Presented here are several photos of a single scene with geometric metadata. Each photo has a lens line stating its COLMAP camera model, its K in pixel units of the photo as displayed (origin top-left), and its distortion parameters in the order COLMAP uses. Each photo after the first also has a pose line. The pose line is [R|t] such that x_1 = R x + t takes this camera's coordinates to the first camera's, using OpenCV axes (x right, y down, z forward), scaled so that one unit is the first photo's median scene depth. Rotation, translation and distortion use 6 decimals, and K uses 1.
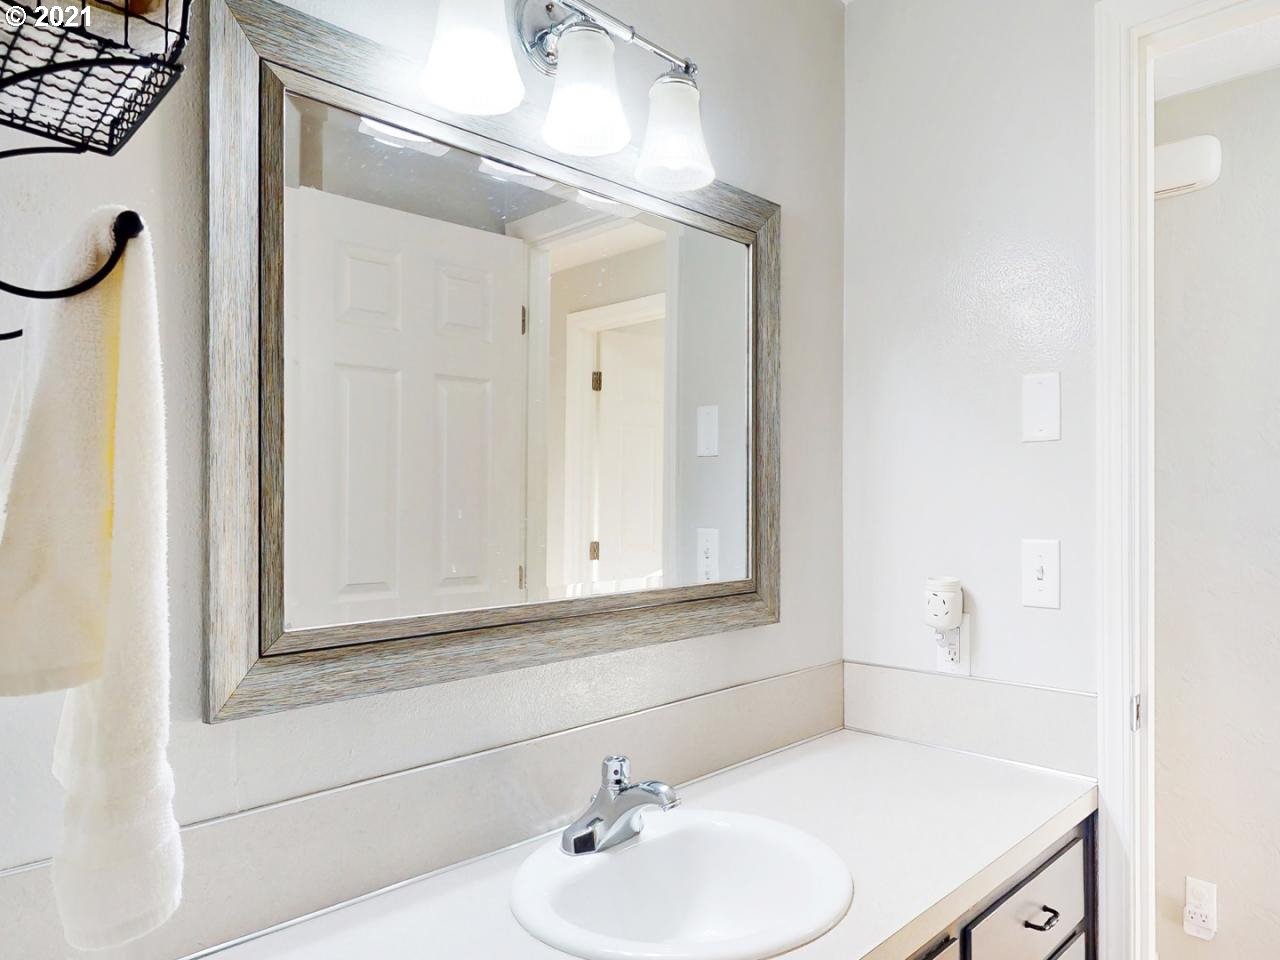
lens RADIAL K [[850.3, 0, 639.7], [0, 850.3, 481.6], [0, 0, 1]] dist [-0.008085, -0.000888]
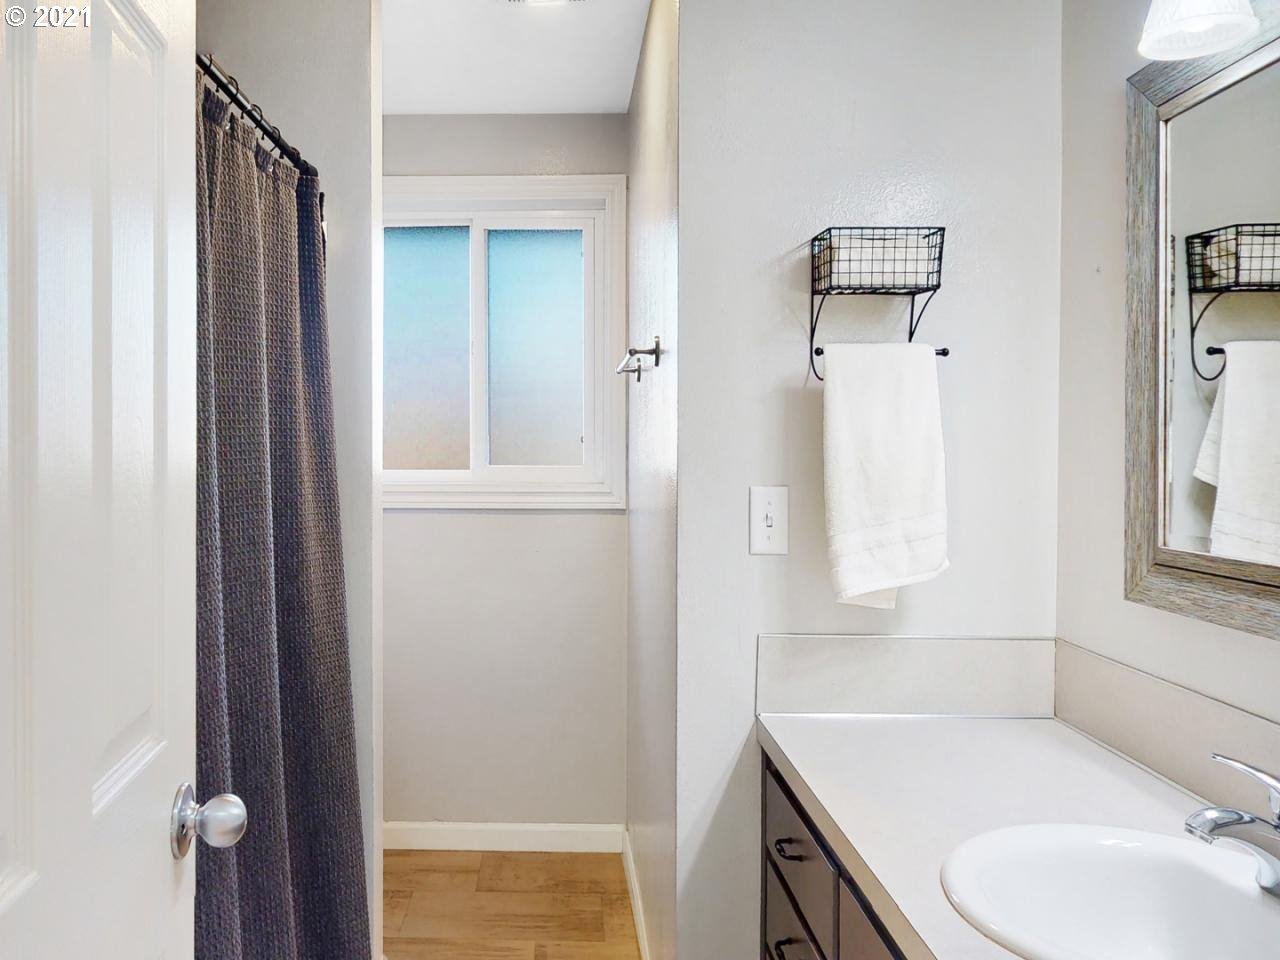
lens RADIAL K [[850.3, 0, 639.9], [0, 850.3, 480.7], [0, 0, 1]] dist [-0.008085, -0.000888]
pose [[-0.725410, -0.001088, -0.688316, 0.950224], [-0.002203, 0.999997, 0.000741, 0.071567], [0.688313, 0.002054, -0.725411, 1.279332]]
